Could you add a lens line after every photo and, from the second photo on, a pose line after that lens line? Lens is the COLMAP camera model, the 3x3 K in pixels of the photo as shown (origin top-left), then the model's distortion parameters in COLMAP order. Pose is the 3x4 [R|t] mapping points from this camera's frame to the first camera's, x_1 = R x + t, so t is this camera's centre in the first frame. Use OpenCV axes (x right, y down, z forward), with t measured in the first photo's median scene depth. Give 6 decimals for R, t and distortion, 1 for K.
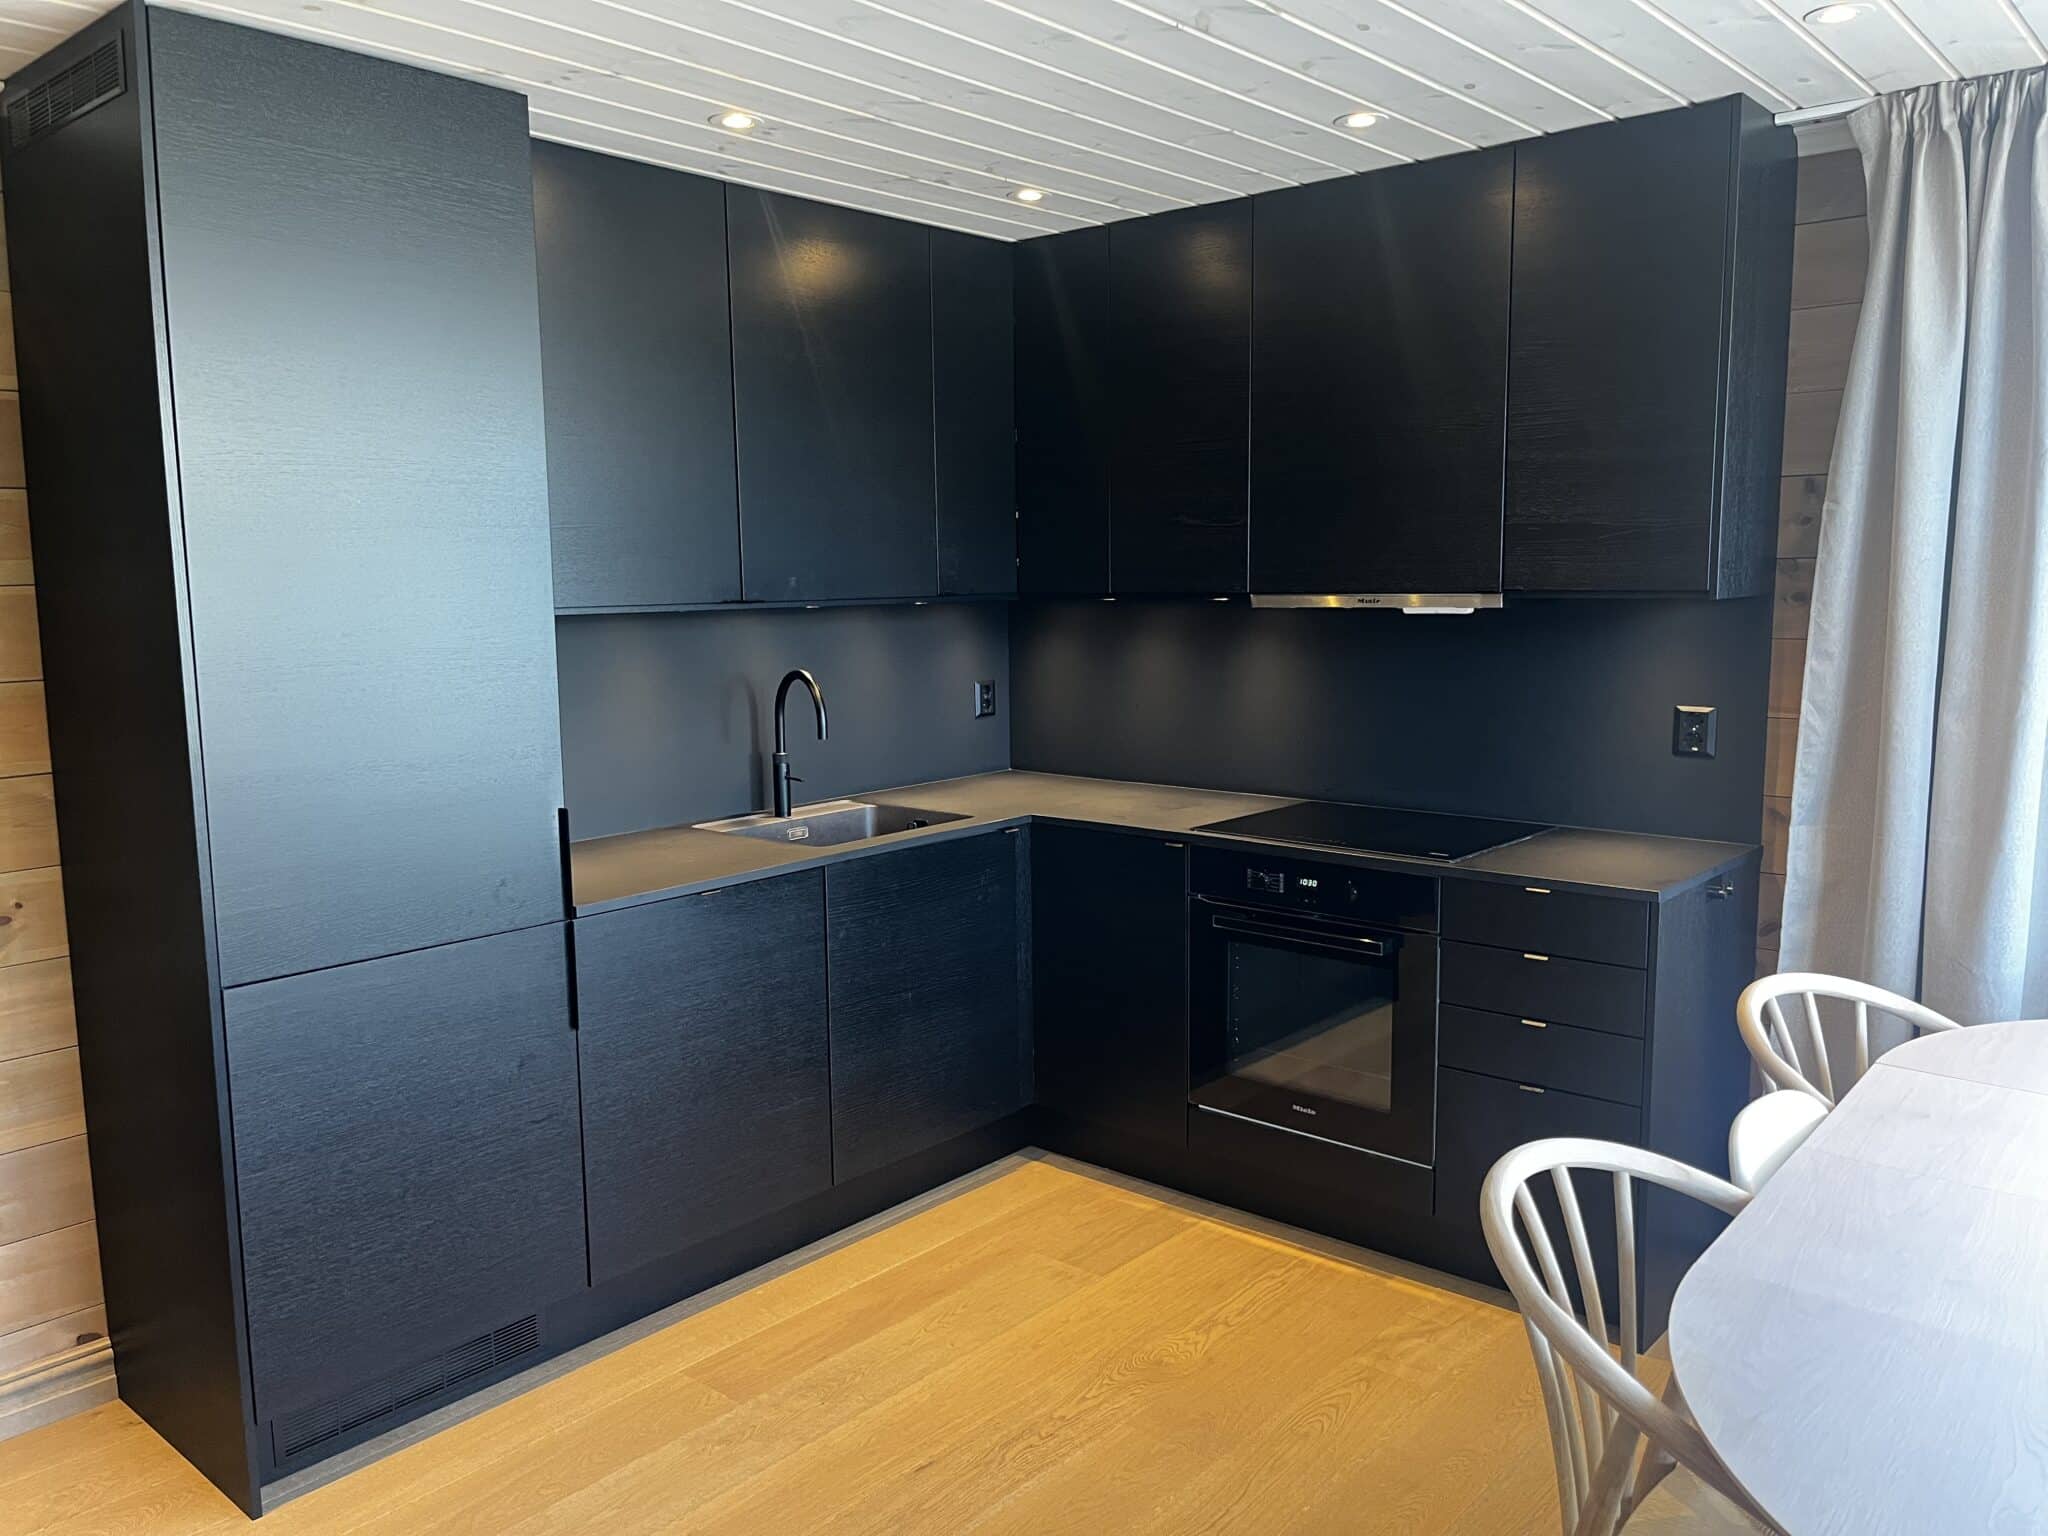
lens RADIAL K [[1571.3, 0, 1016.5], [0, 1571.3, 766.6], [0, 0, 1]] dist [0.034621, -0.031006]
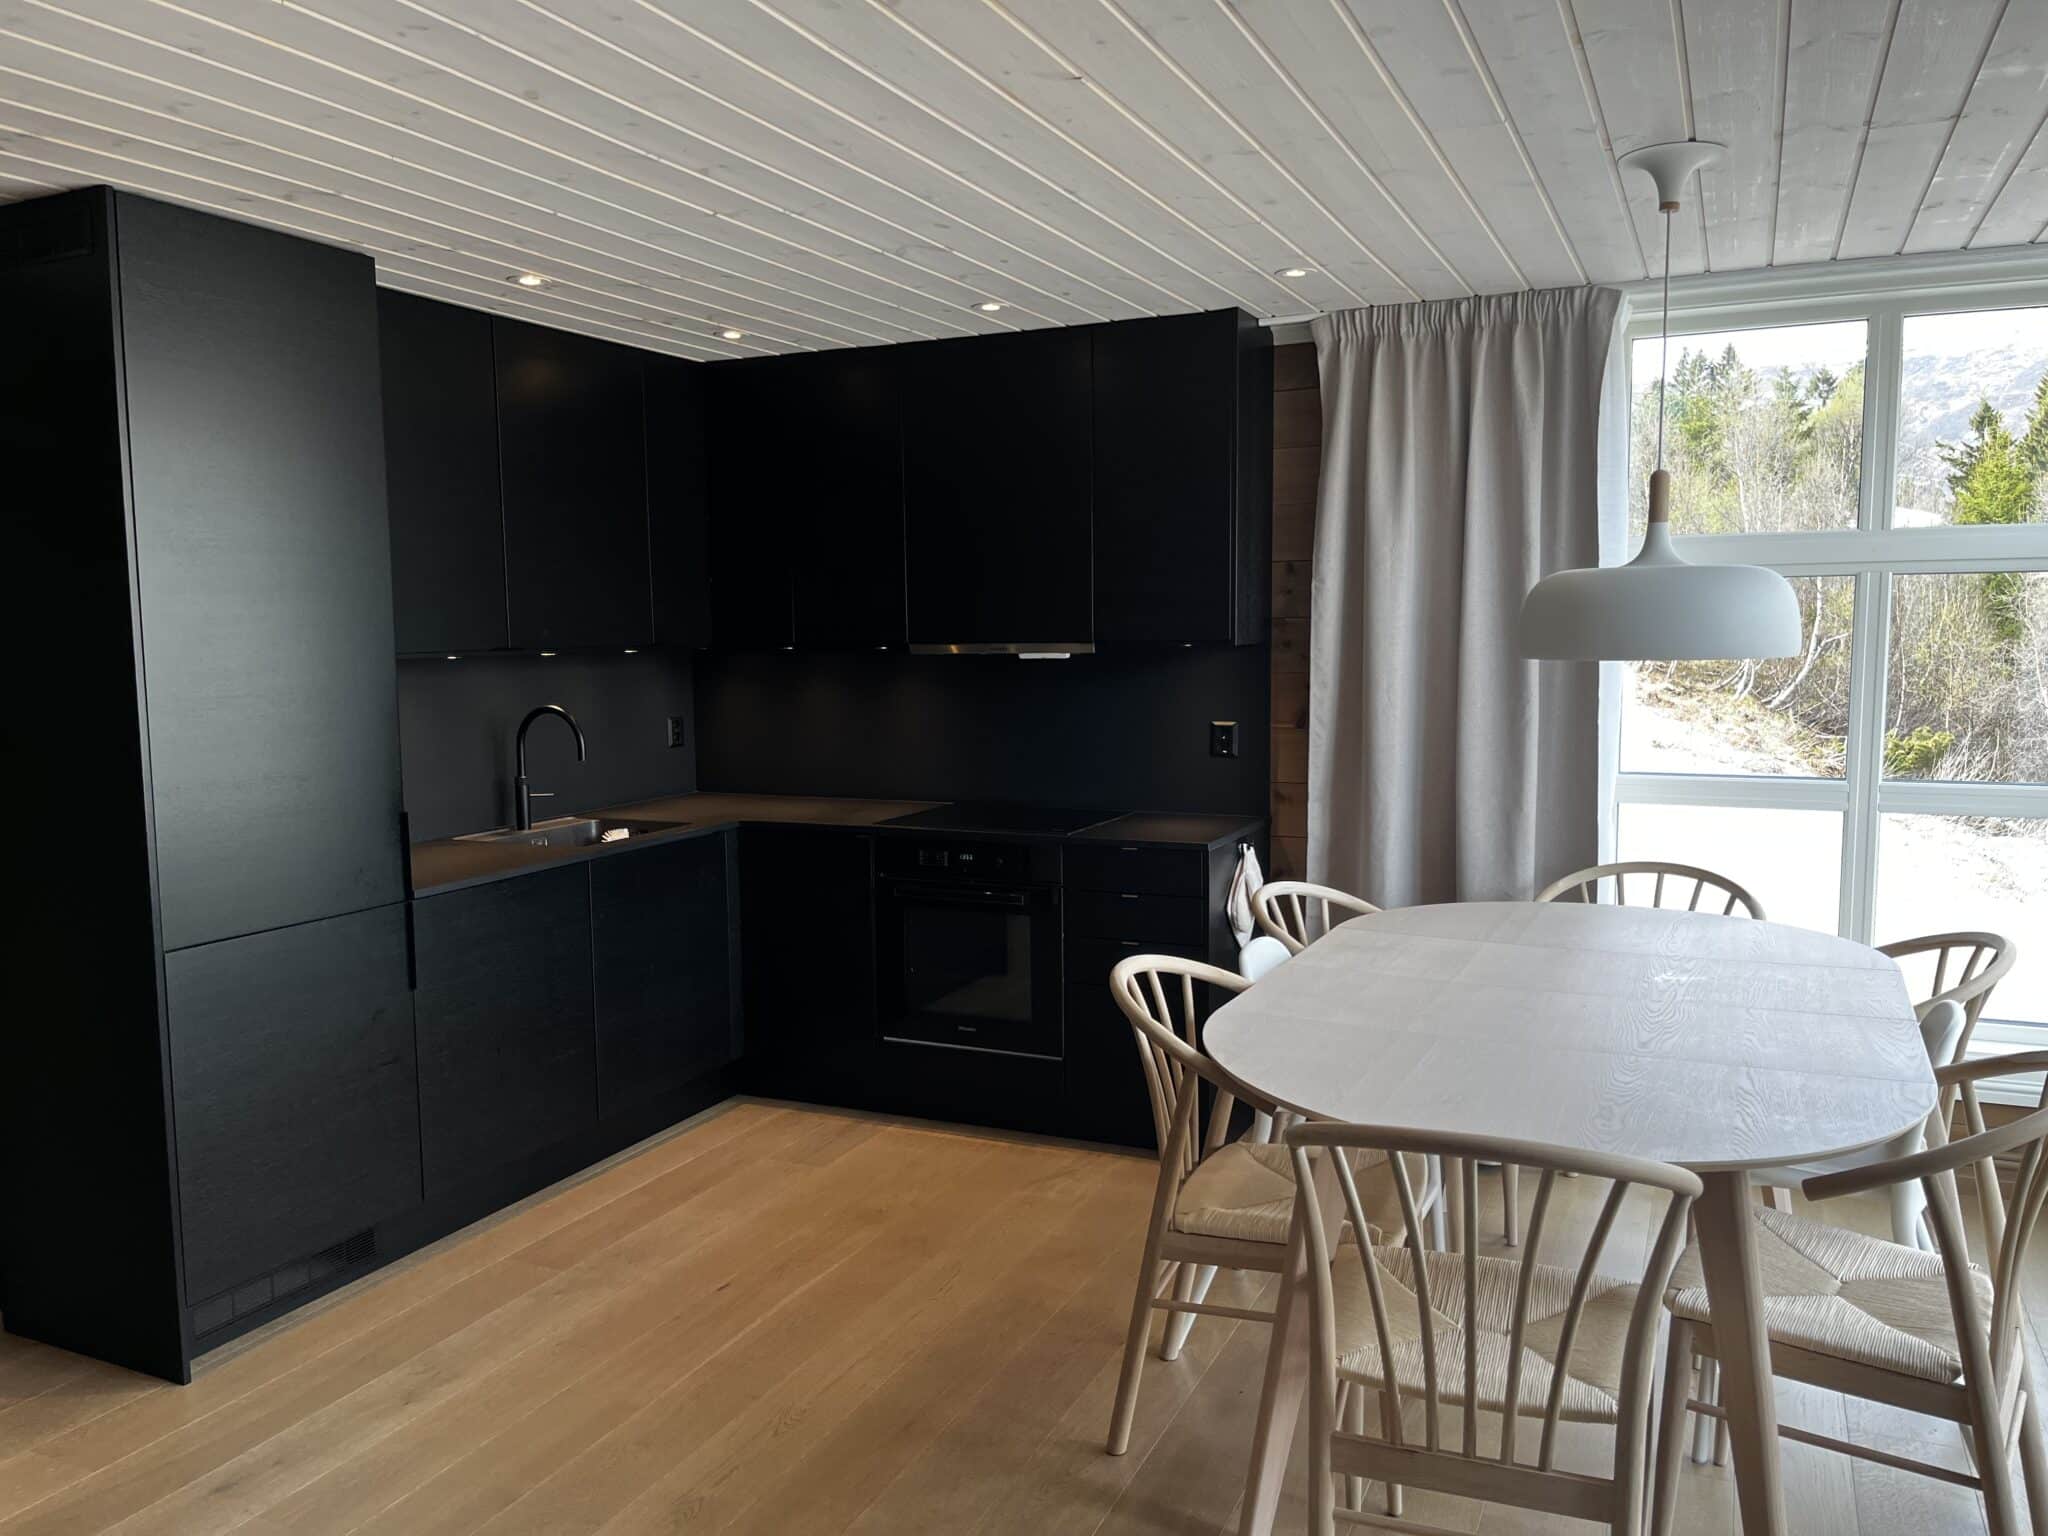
lens RADIAL K [[1571.3, 0, 1028.9], [0, 1571.3, 771.1], [0, 0, 1]] dist [0.034621, -0.031006]
pose [[0.957530, -0.025239, 0.287228, -0.148307], [0.034630, 0.999017, -0.027660, 0.039824], [-0.286248, 0.036432, 0.957463, -0.307816]]
